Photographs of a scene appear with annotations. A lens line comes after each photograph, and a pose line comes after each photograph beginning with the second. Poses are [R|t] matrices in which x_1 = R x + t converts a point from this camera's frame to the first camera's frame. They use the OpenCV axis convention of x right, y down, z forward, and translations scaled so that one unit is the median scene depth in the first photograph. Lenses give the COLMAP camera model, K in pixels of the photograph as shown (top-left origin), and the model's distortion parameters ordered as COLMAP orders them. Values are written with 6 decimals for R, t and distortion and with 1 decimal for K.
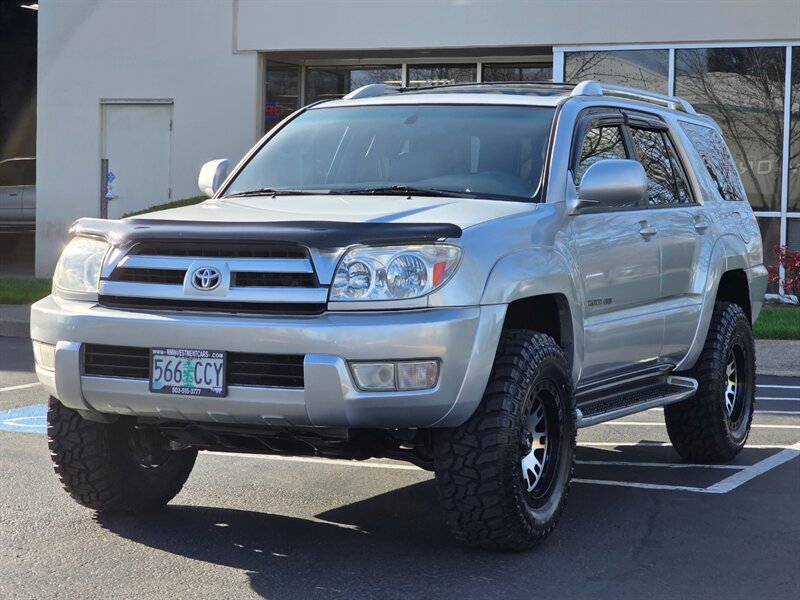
lens RADIAL K [[1802.8, 0, 396.4], [0, 1802.8, 297.9], [0, 0, 1]] dist [0.065567, 0.000000]
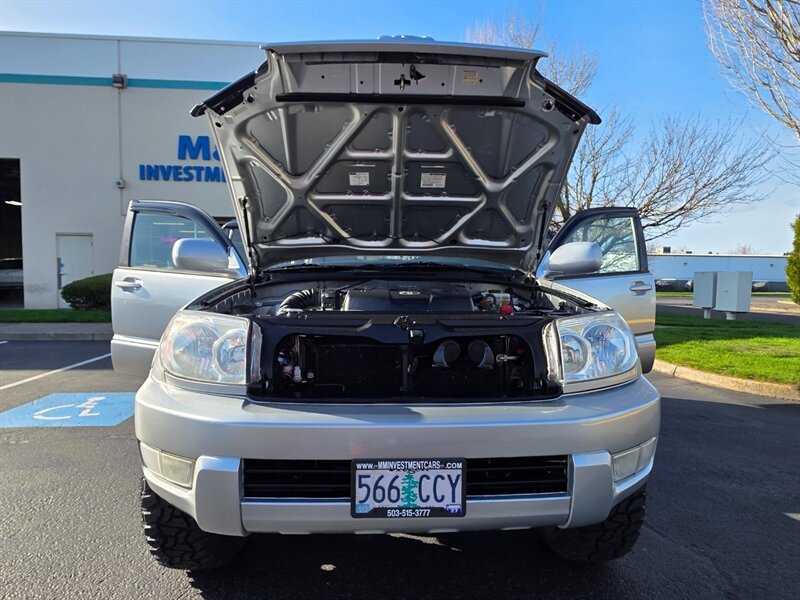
lens RADIAL K [[482.2, 0, 404.4], [0, 482.2, 305.9], [0, 0, 1]] dist [-0.003331, 0.002300]
pose [[0.883453, -0.032821, 0.467368, -0.211213], [0.028076, 0.999459, 0.017117, -0.041442], [-0.467677, -0.002000, 0.883897, 0.811226]]
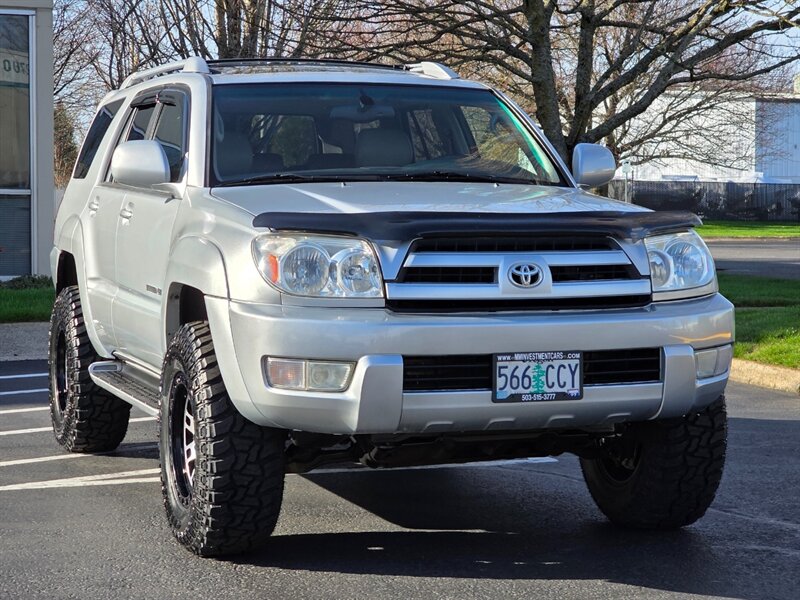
lens RADIAL K [[1876.1, 0, 403.2], [0, 1876.1, 298.6], [0, 0, 1]] dist [-0.106680, 0.000000]
pose [[0.725237, -0.052774, 0.686474, -0.818737], [0.042119, 0.998591, 0.032271, -0.032630], [-0.687210, 0.005509, 0.726438, 0.346706]]
